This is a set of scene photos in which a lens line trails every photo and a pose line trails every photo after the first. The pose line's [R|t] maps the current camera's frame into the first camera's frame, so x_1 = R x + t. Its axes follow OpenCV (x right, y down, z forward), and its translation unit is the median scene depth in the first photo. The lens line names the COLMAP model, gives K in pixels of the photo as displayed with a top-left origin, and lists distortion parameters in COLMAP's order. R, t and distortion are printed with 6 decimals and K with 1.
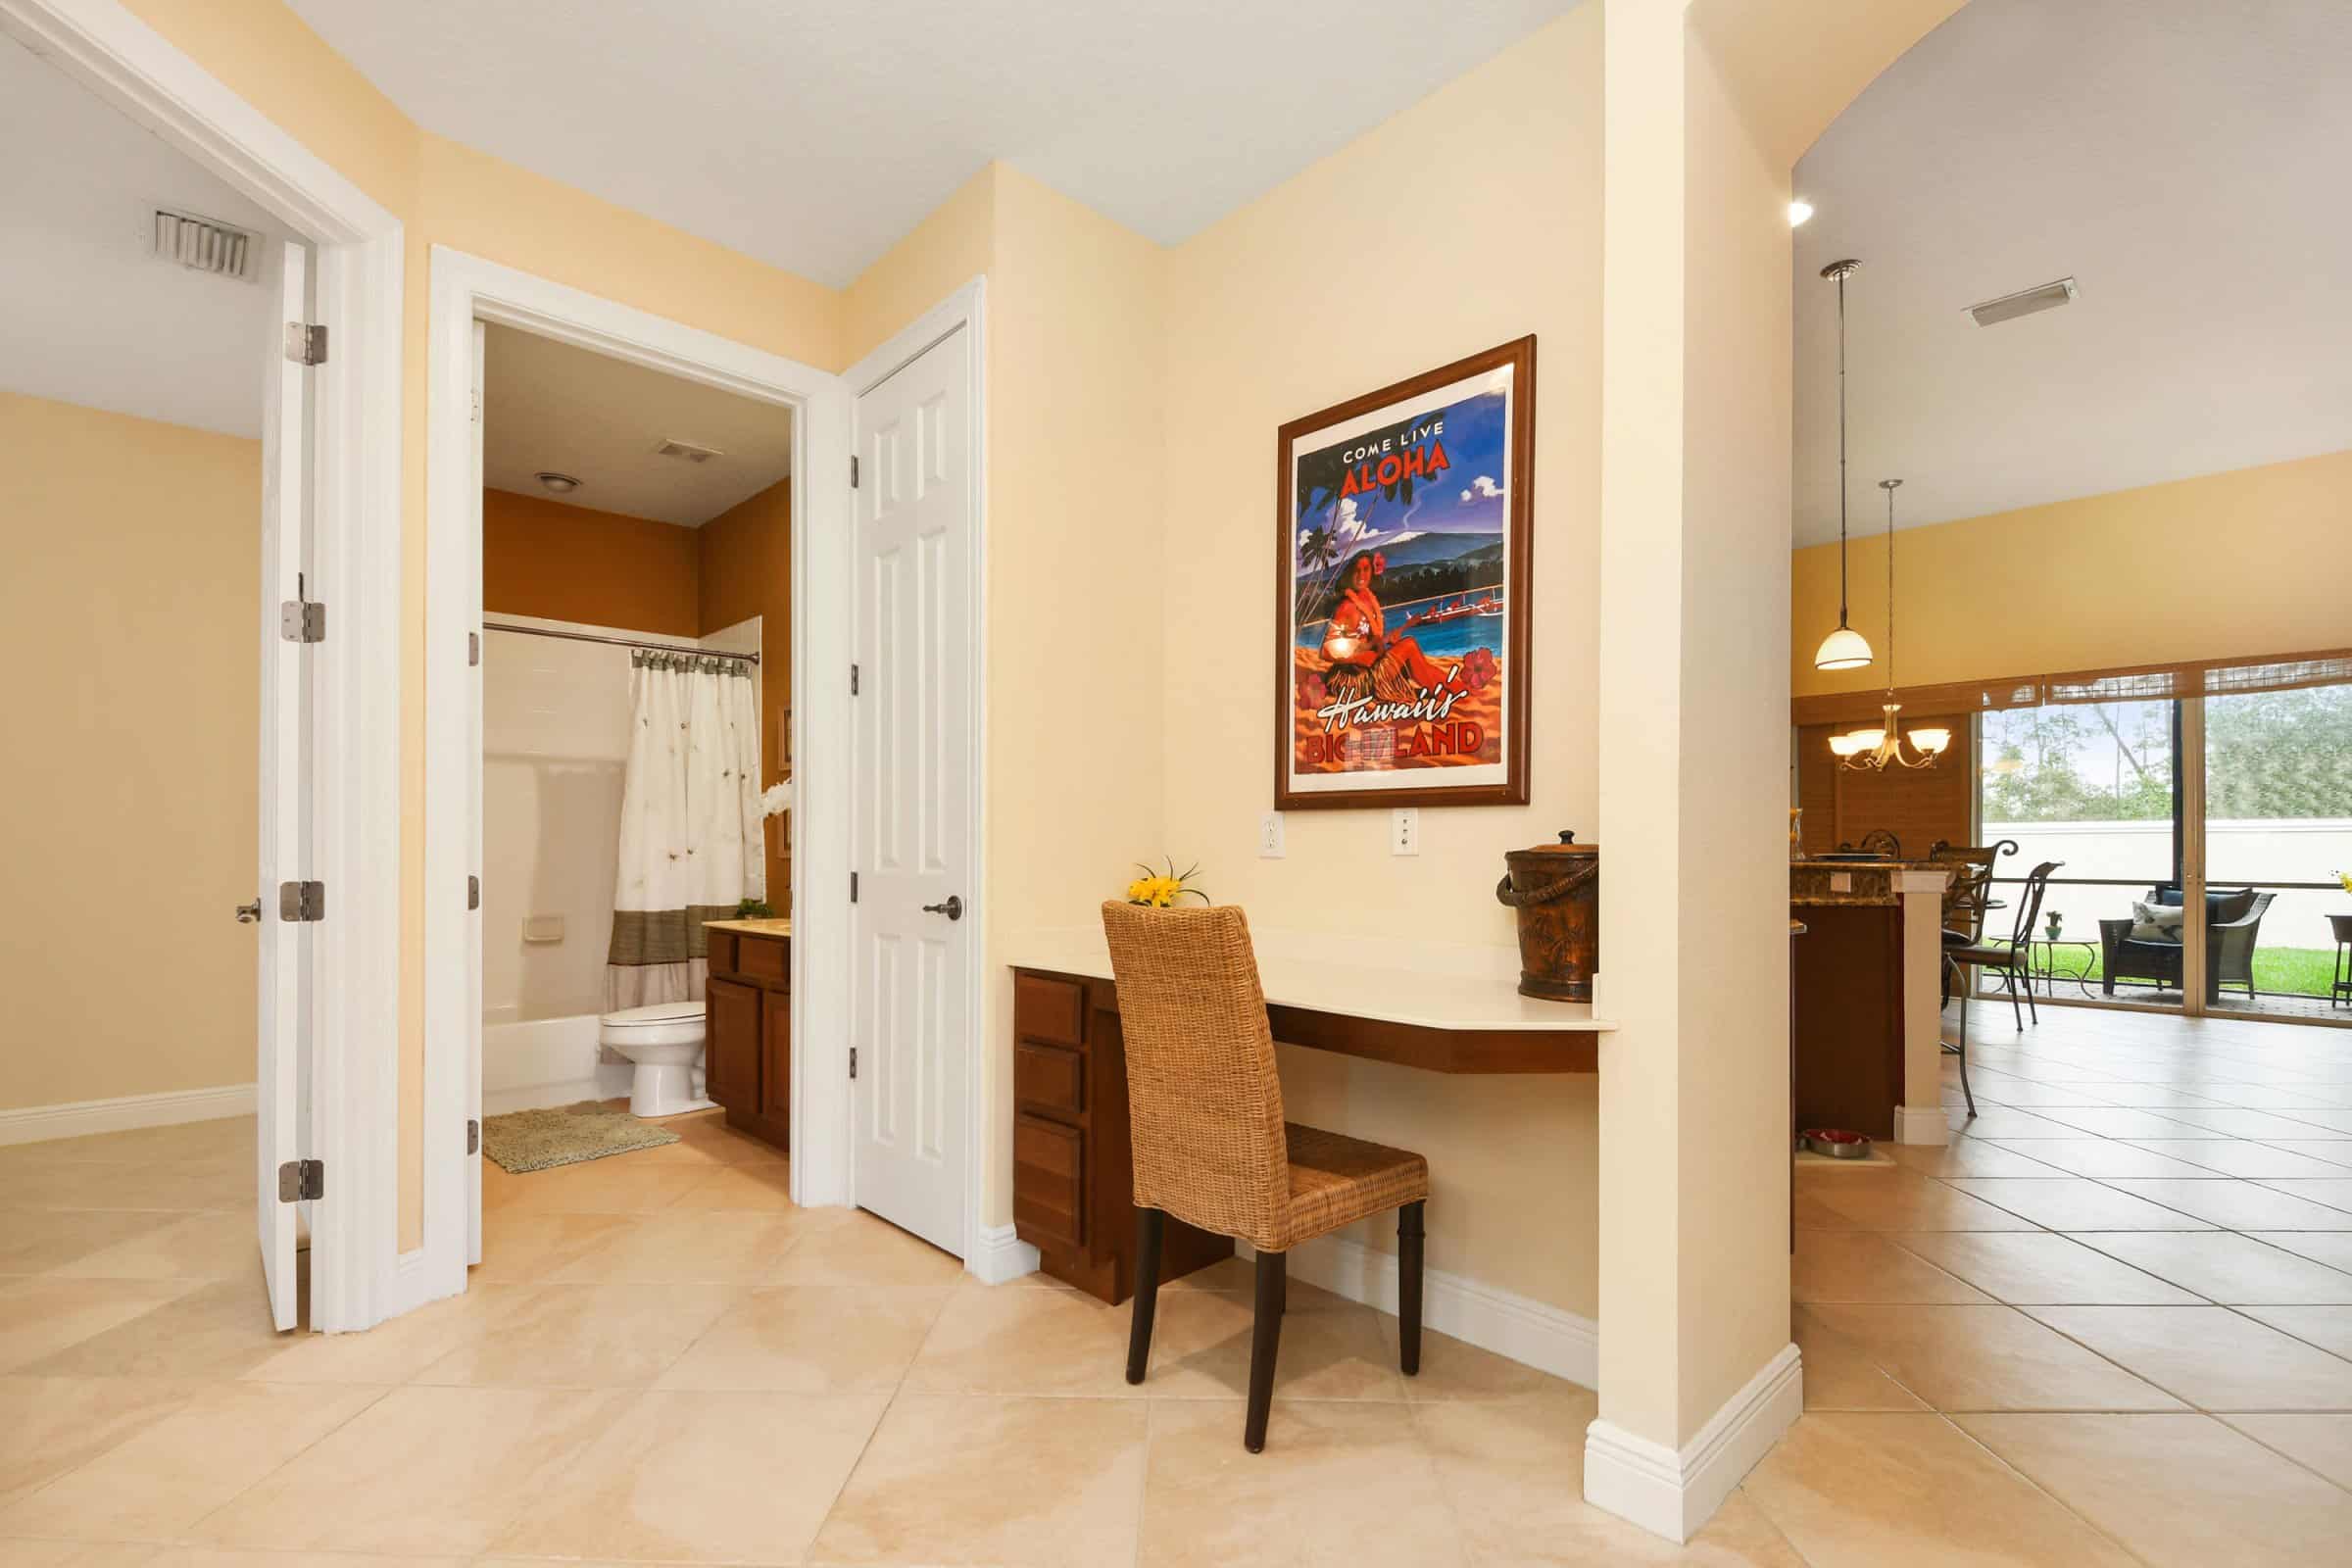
lens RADIAL K [[1069.6, 0, 1172.3], [0, 1069.6, 860.1], [0, 0, 1]] dist [0.000749, -0.000037]
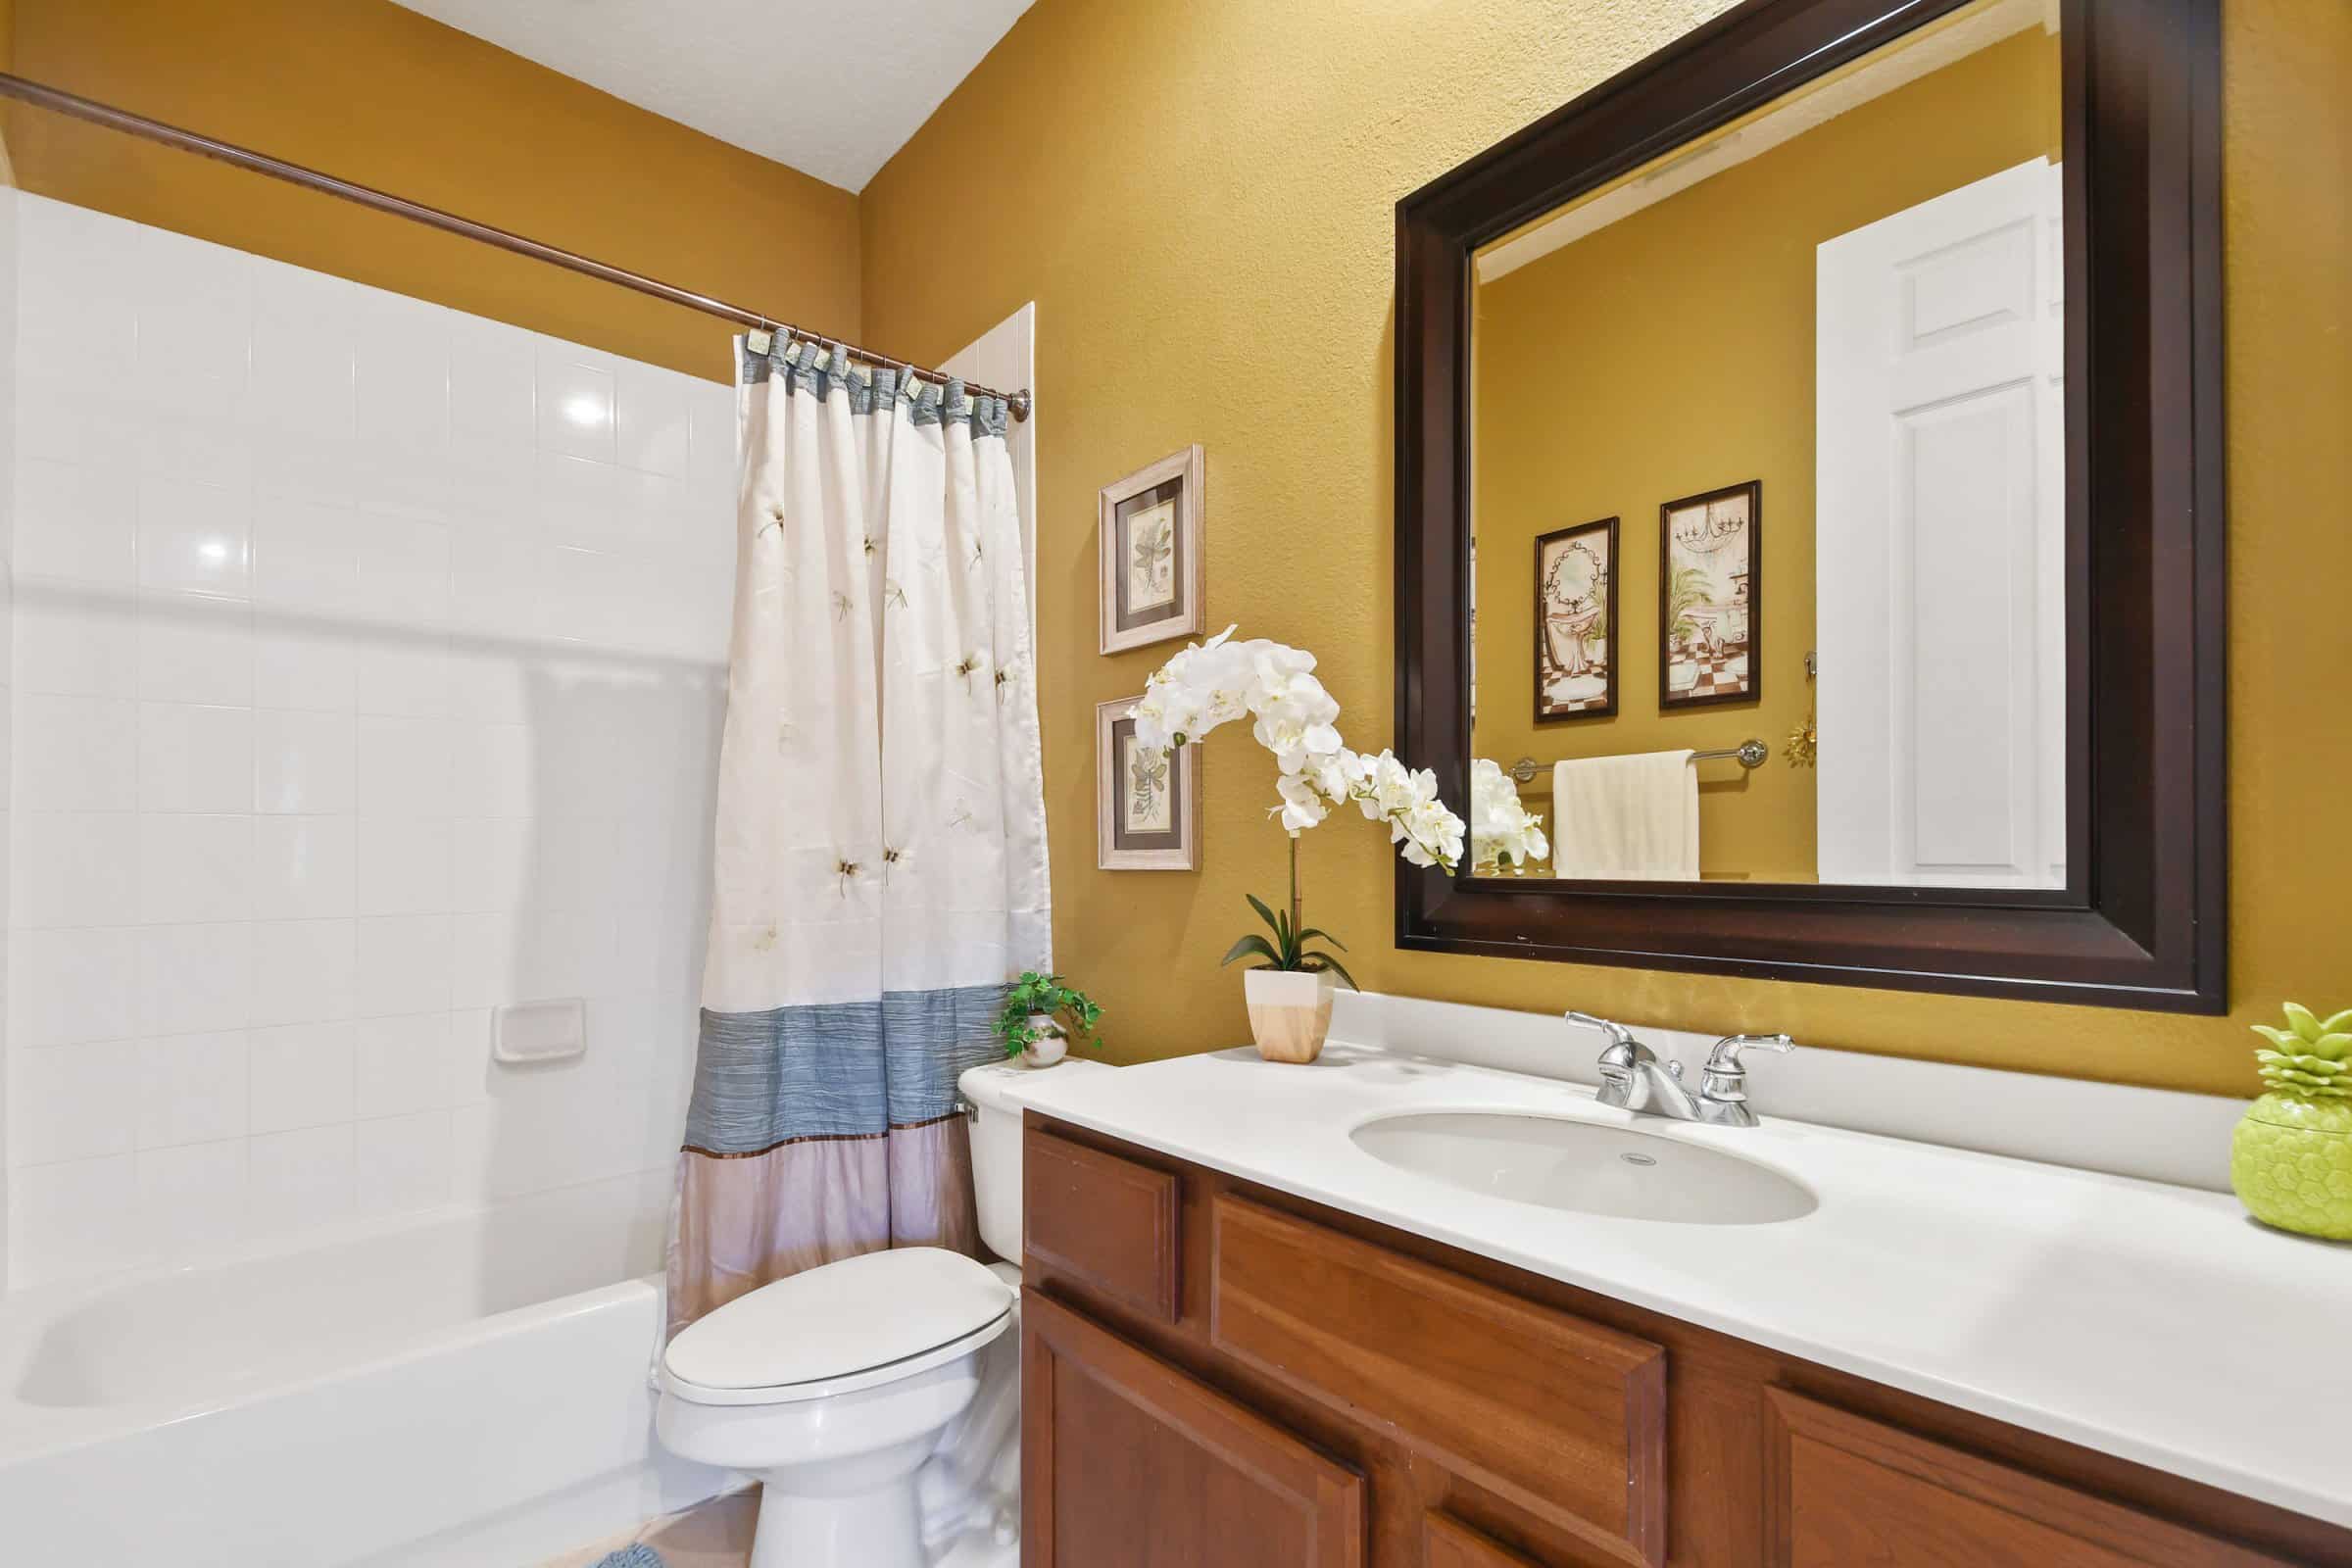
lens RADIAL K [[1033.5, 0, 1180.3], [0, 1033.5, 860.0], [0, 0, 1]] dist [0.031712, -0.000136]
pose [[0.999152, -0.004696, -0.040910, -0.331093], [0.004372, 0.999958, -0.008006, -0.002300], [0.040946, 0.007820, 0.999131, 0.627323]]
